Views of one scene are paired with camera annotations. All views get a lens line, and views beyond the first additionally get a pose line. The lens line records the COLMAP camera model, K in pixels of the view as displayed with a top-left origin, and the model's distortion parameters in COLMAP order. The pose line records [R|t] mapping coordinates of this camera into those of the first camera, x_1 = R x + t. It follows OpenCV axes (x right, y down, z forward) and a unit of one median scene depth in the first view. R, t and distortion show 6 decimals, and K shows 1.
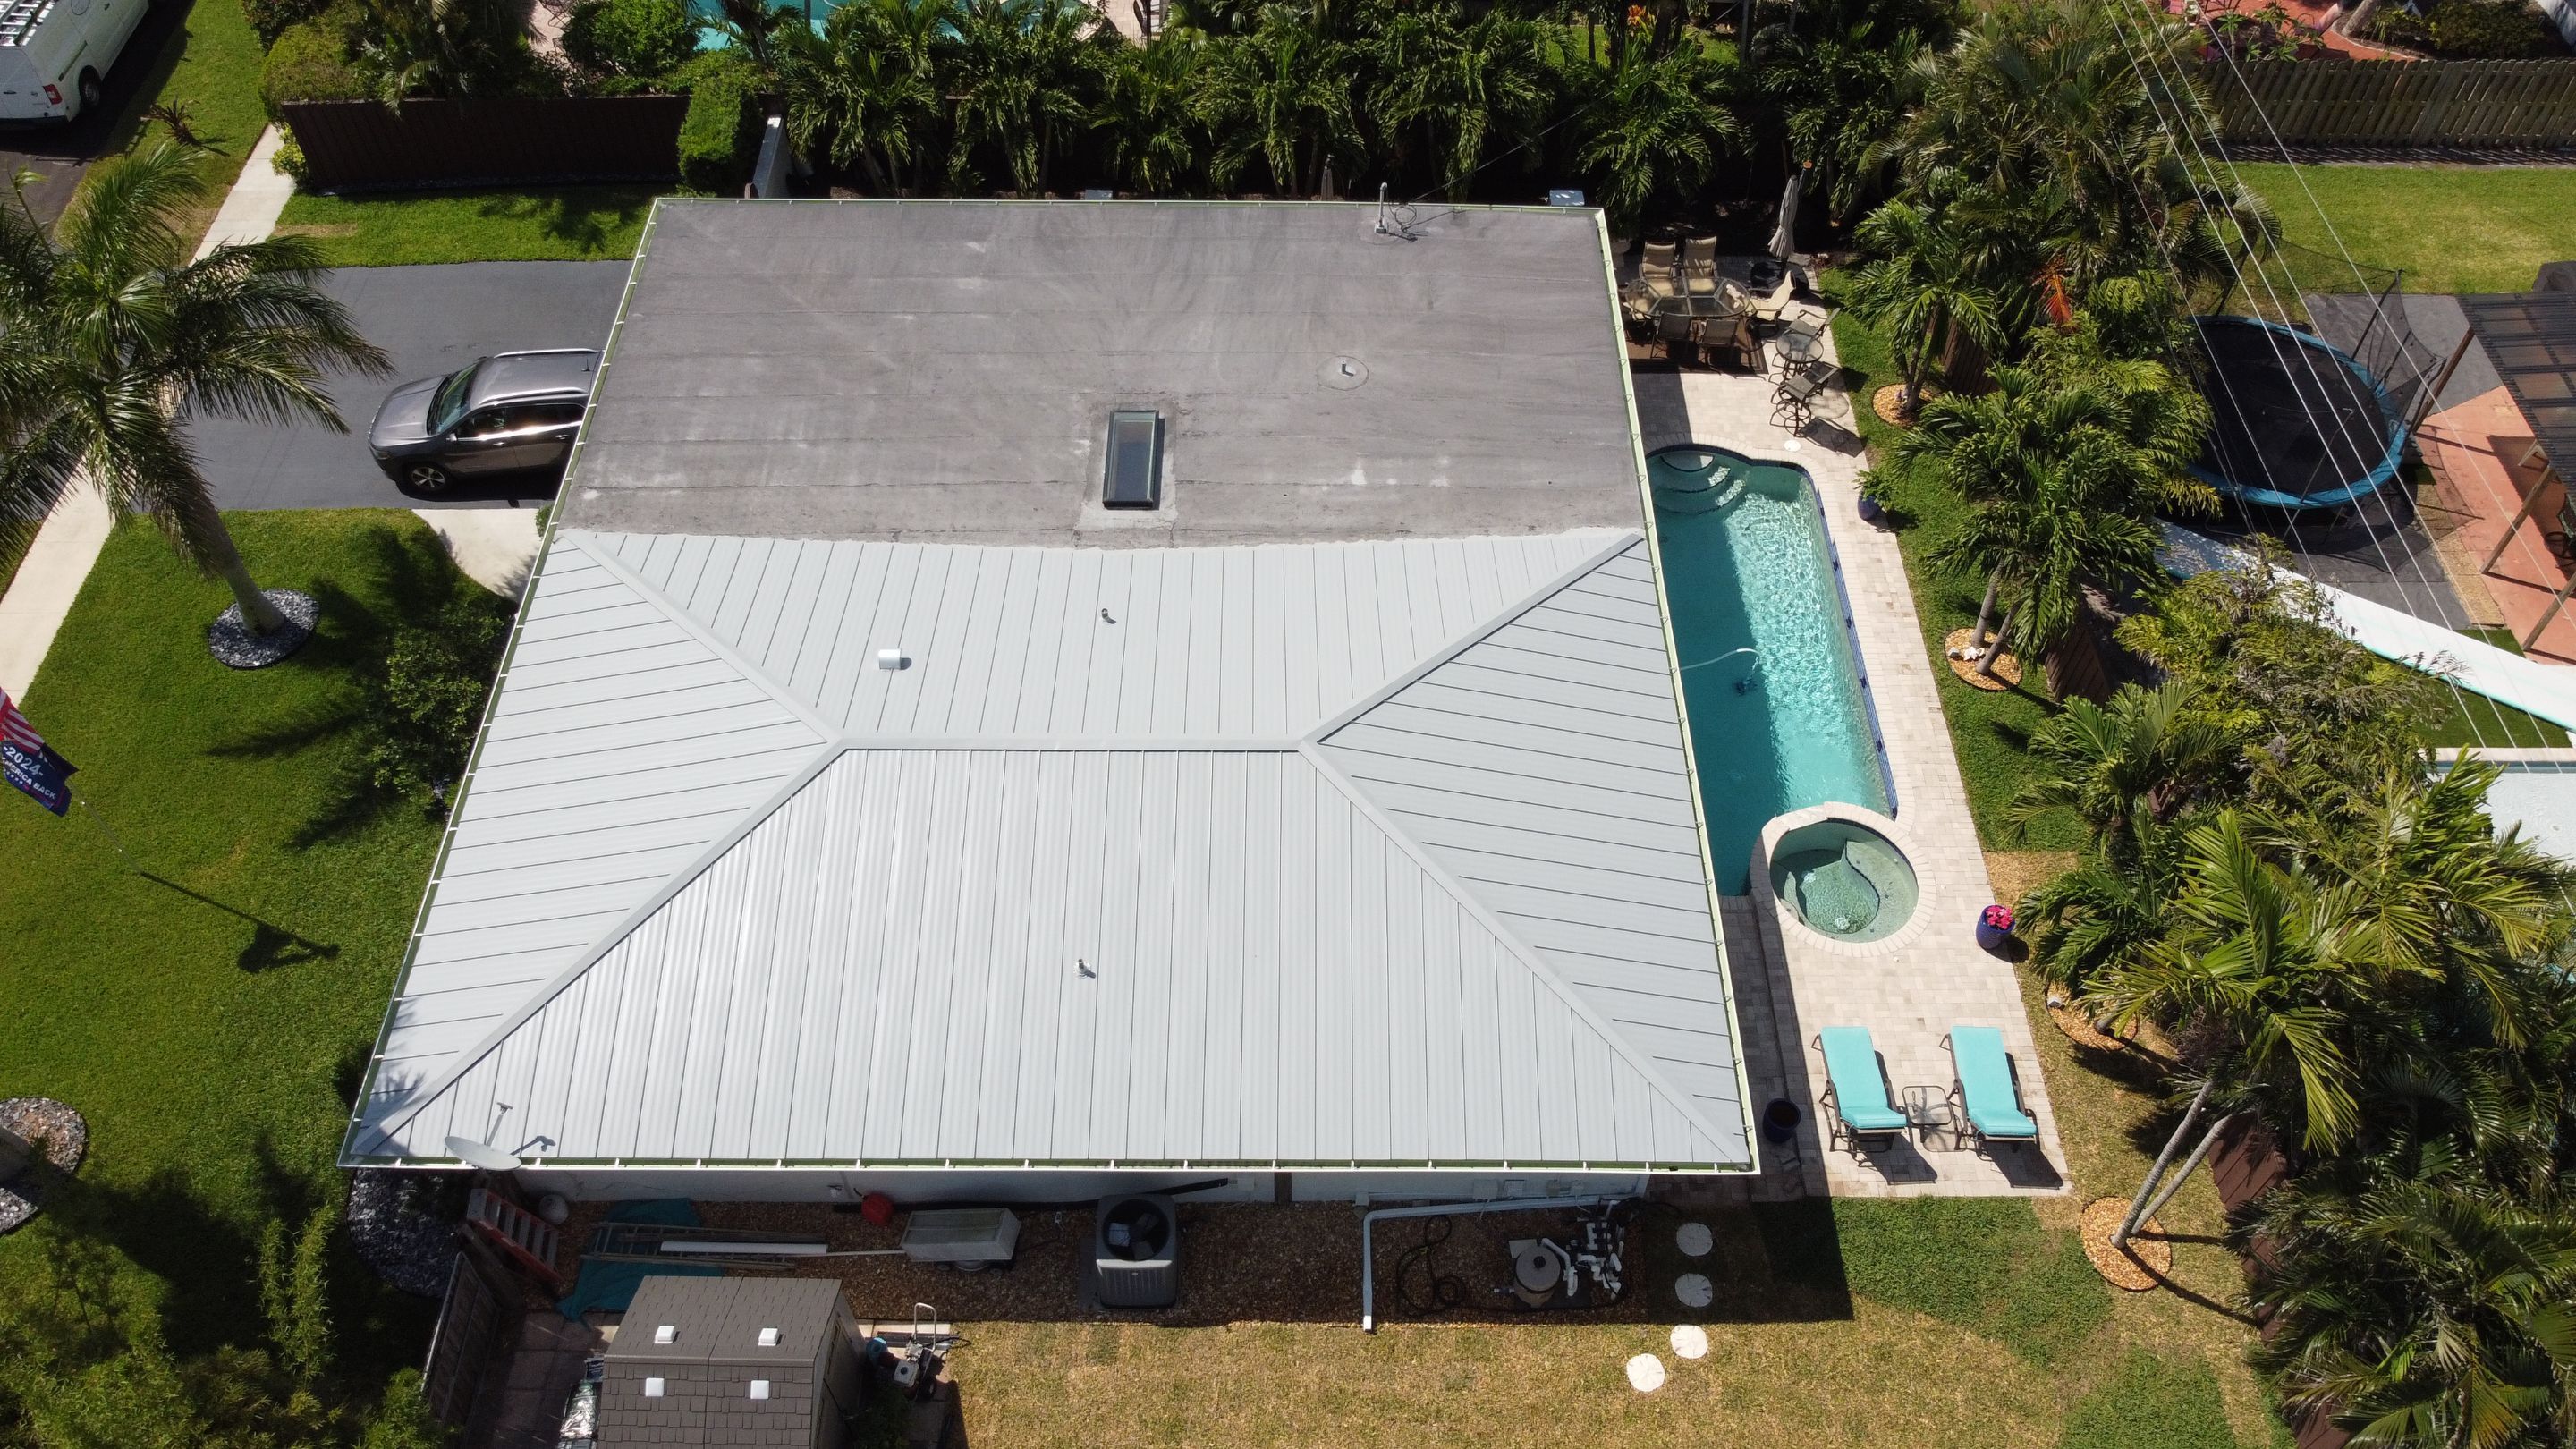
lens RADIAL K [[1948.7, 0, 1283.5], [0, 1948.7, 711.3], [0, 0, 1]] dist [0.009508, -0.010335]
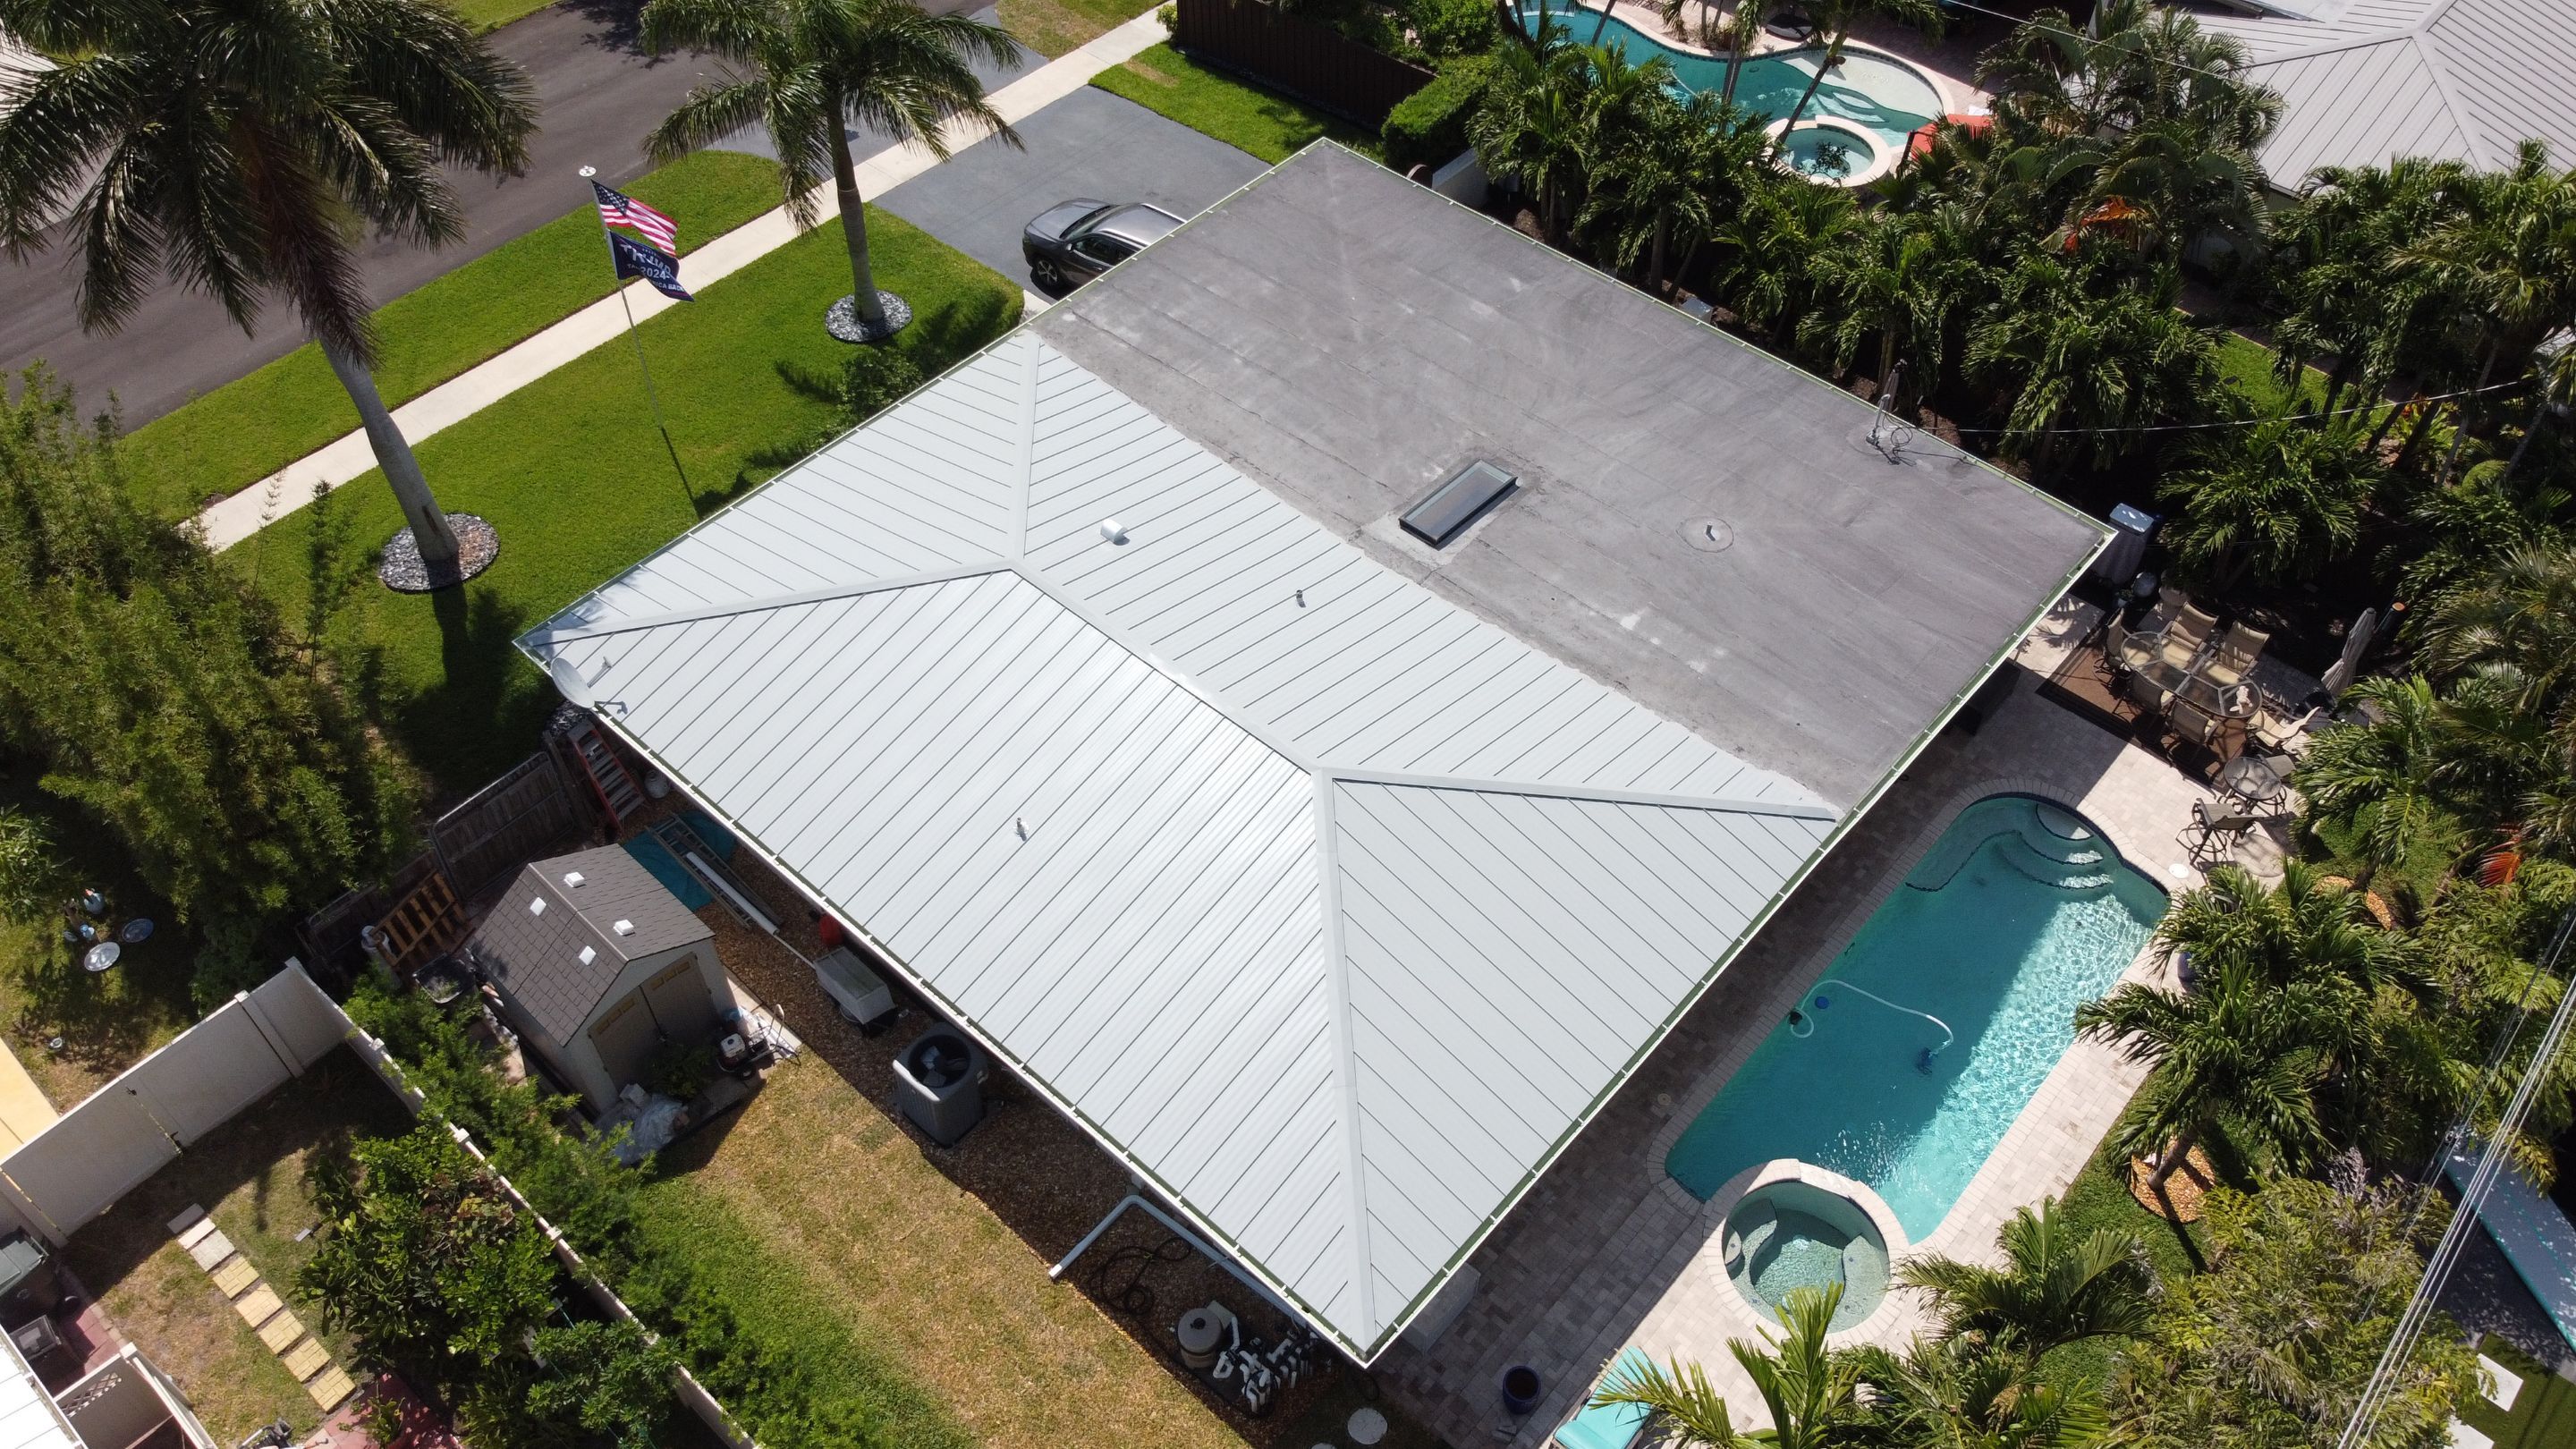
lens RADIAL K [[1948.7, 0, 1283.5], [0, 1948.7, 711.3], [0, 0, 1]] dist [0.009508, -0.010335]
pose [[0.746425, 0.495696, -0.443999, 0.372804], [-0.518901, 0.851265, 0.078034, -0.069121], [0.416642, 0.172145, 0.892623, 0.063032]]
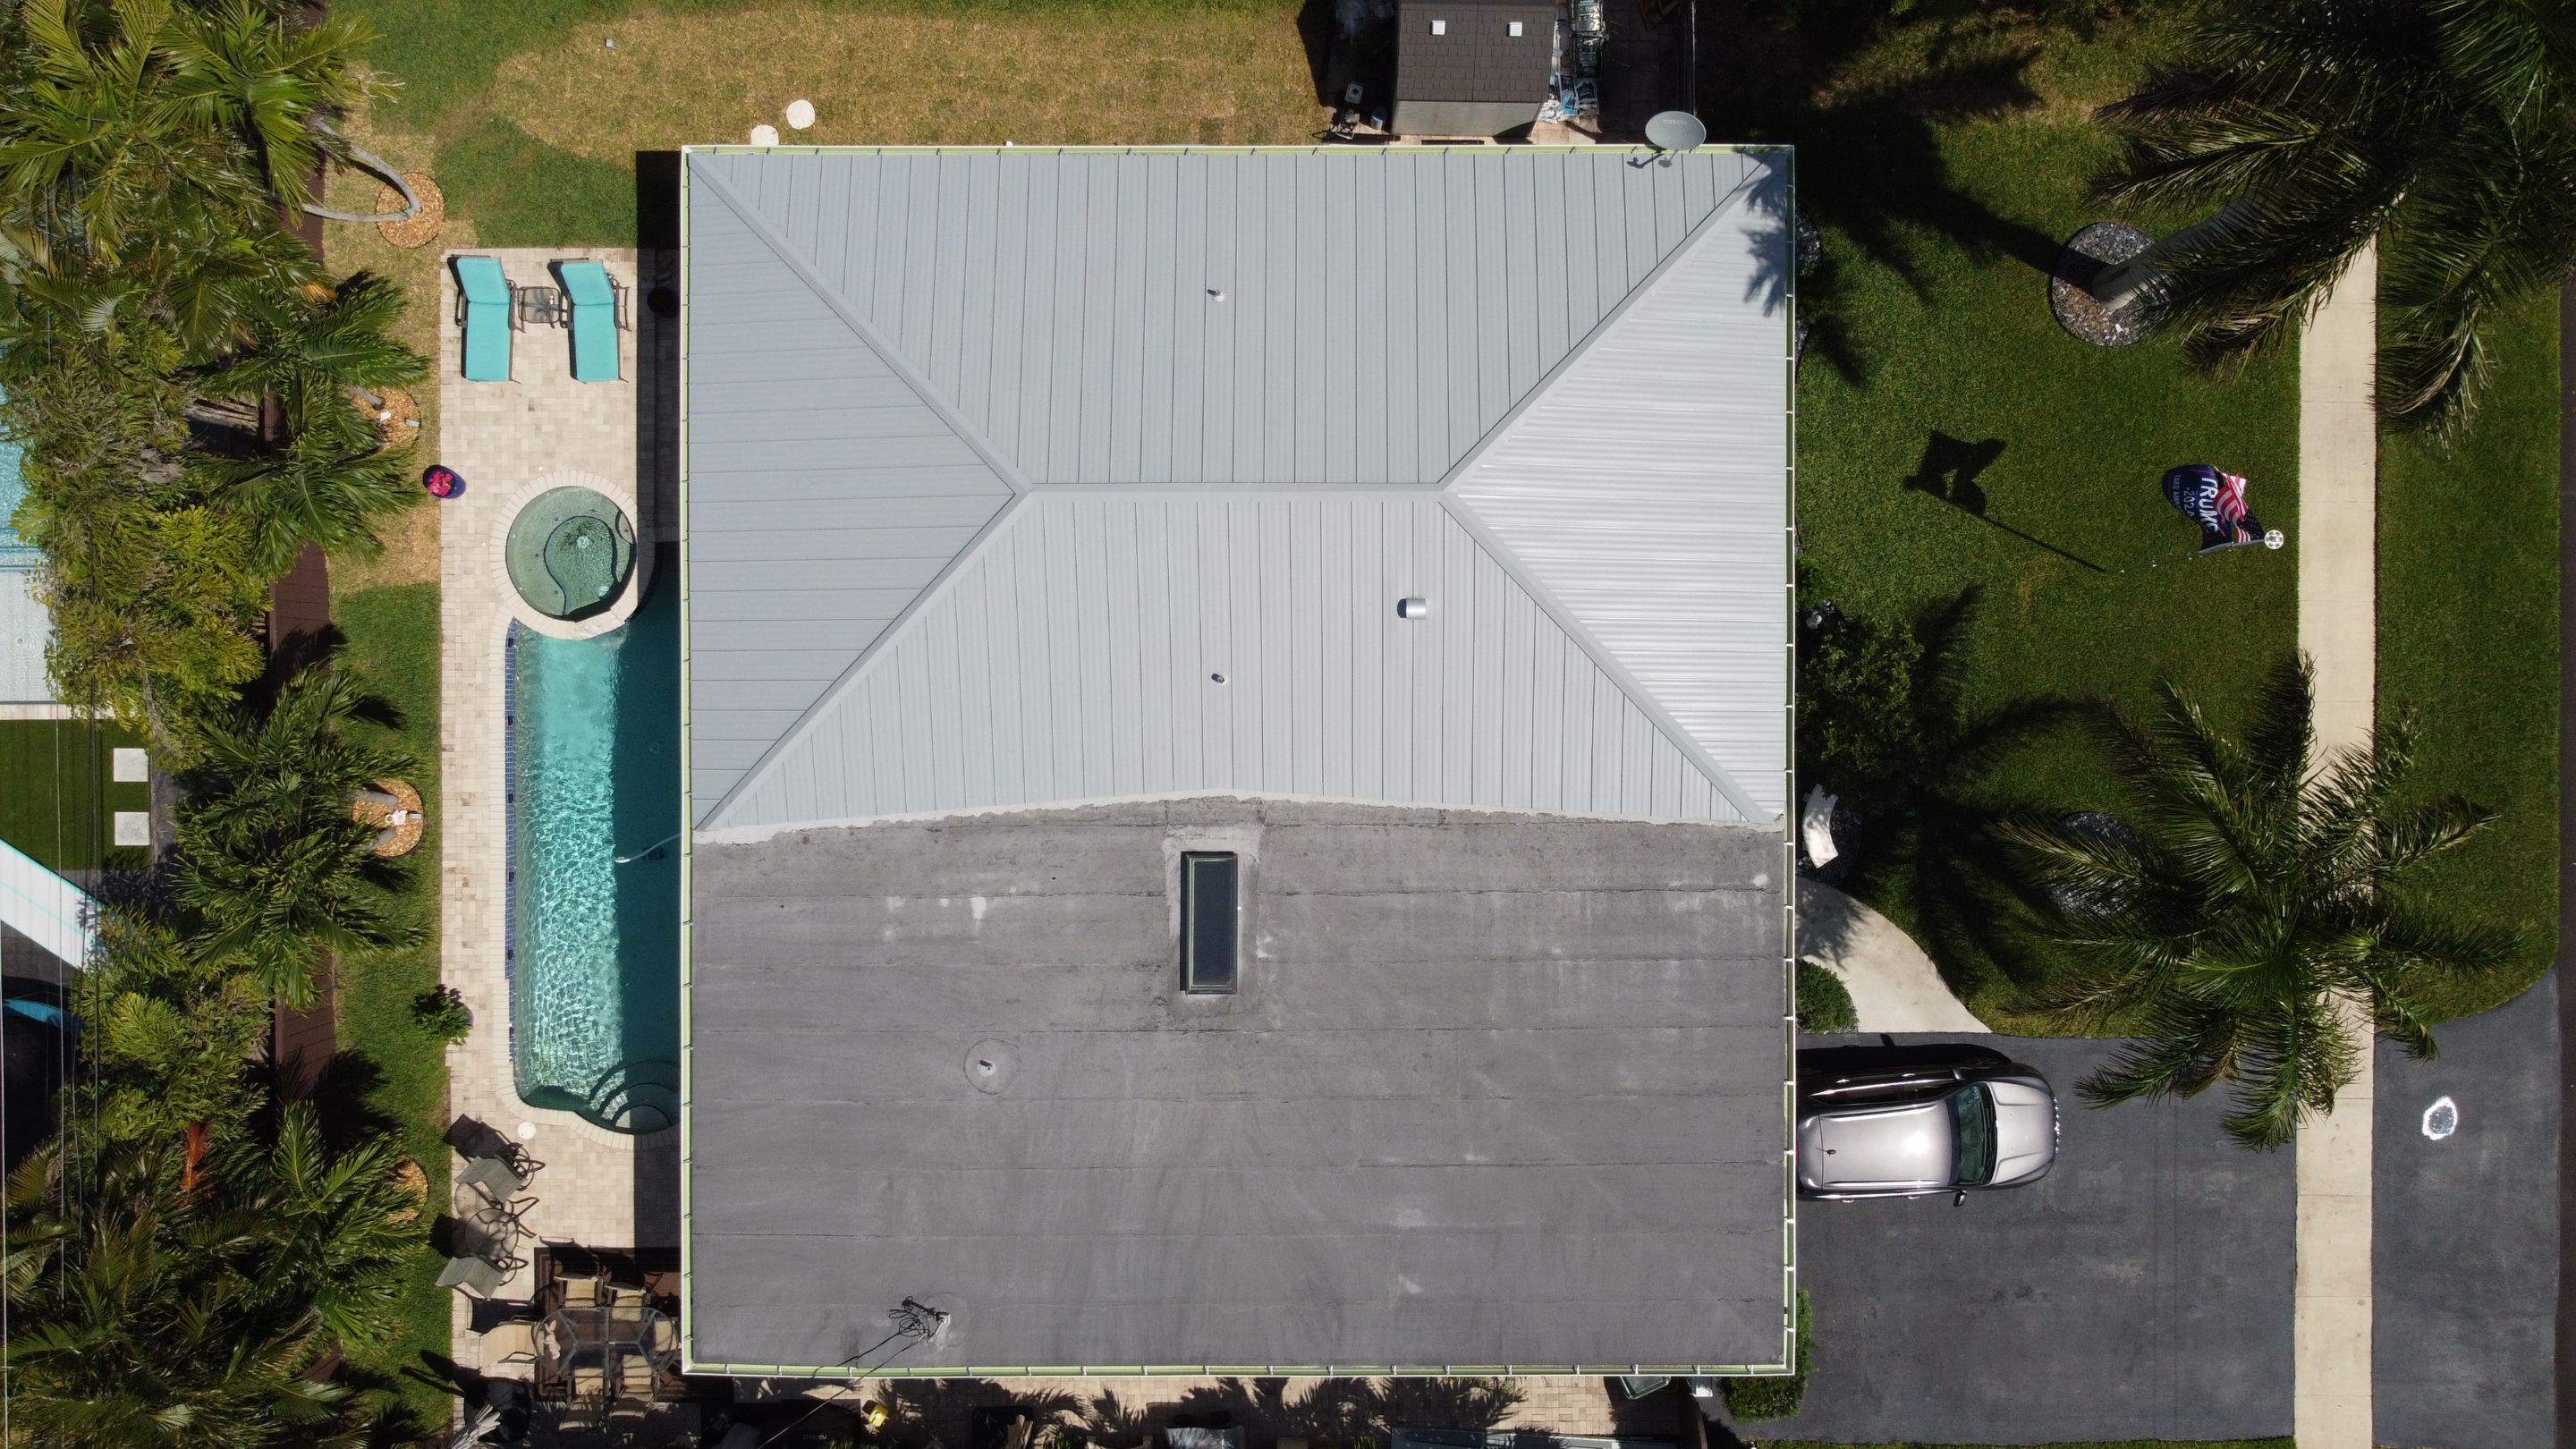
lens RADIAL K [[1948.7, 0, 1283.5], [0, 1948.7, 711.3], [0, 0, 1]] dist [0.009508, -0.010335]
pose [[-0.999996, 0.002091, -0.001950, -0.114636], [-0.002852, -0.779120, 0.626868, -0.668193], [-0.000208, 0.626871, 0.779123, 0.183798]]
